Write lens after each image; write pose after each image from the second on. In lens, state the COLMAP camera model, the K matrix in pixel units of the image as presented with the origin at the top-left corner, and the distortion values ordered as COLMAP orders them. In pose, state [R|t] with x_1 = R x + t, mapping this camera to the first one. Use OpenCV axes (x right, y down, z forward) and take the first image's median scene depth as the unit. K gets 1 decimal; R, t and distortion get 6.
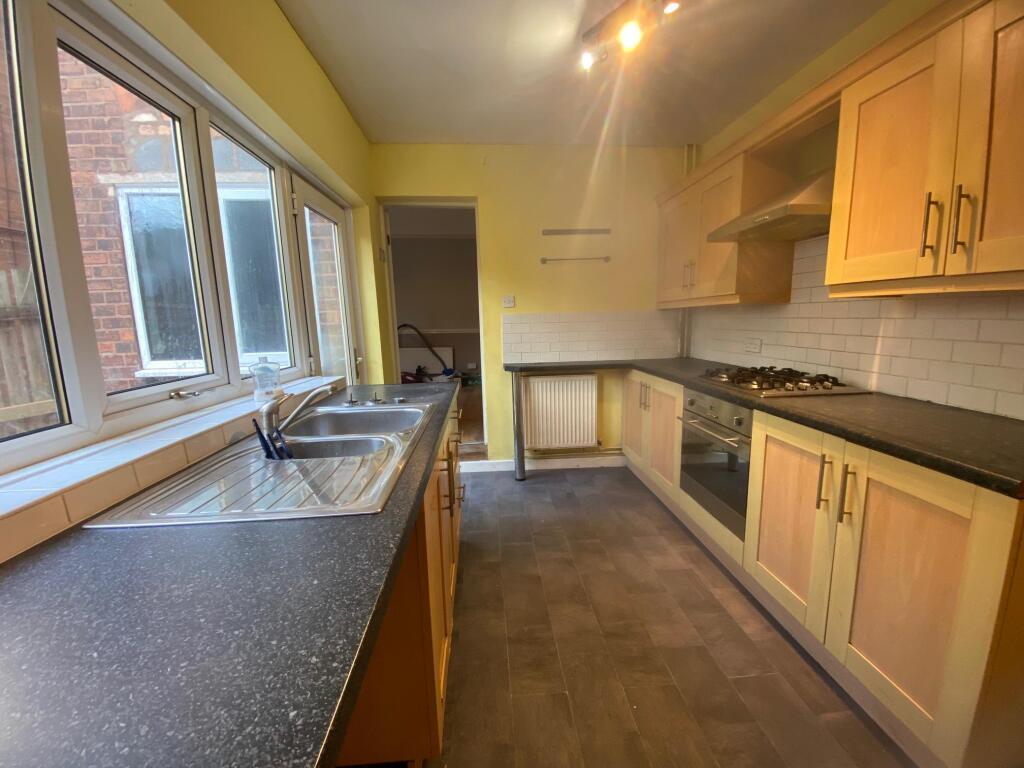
lens RADIAL K [[409.7, 0, 512.0], [0, 409.7, 384.0], [0, 0, 1]] dist [0.012304, -0.019487]
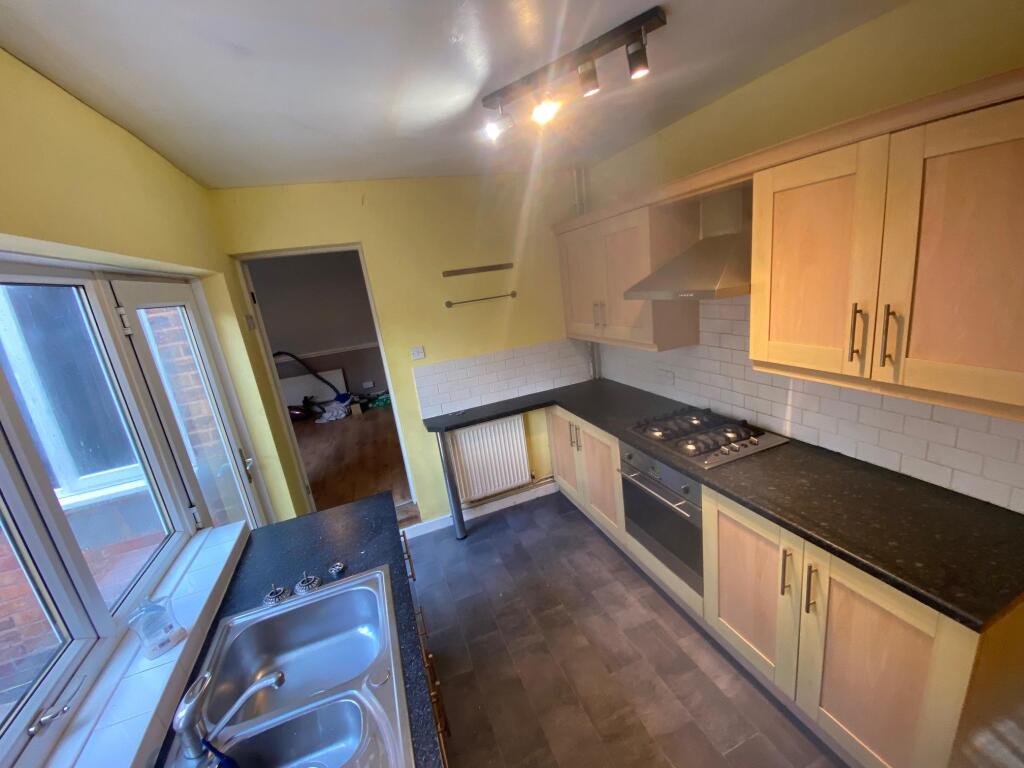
lens RADIAL K [[409.7, 0, 512.0], [0, 409.7, 384.0], [0, 0, 1]] dist [0.012304, -0.019487]
pose [[0.953307, -0.167654, 0.251195, -0.071336], [0.149107, 0.984600, 0.091273, -0.285898], [-0.262628, -0.049556, 0.963624, 0.111910]]
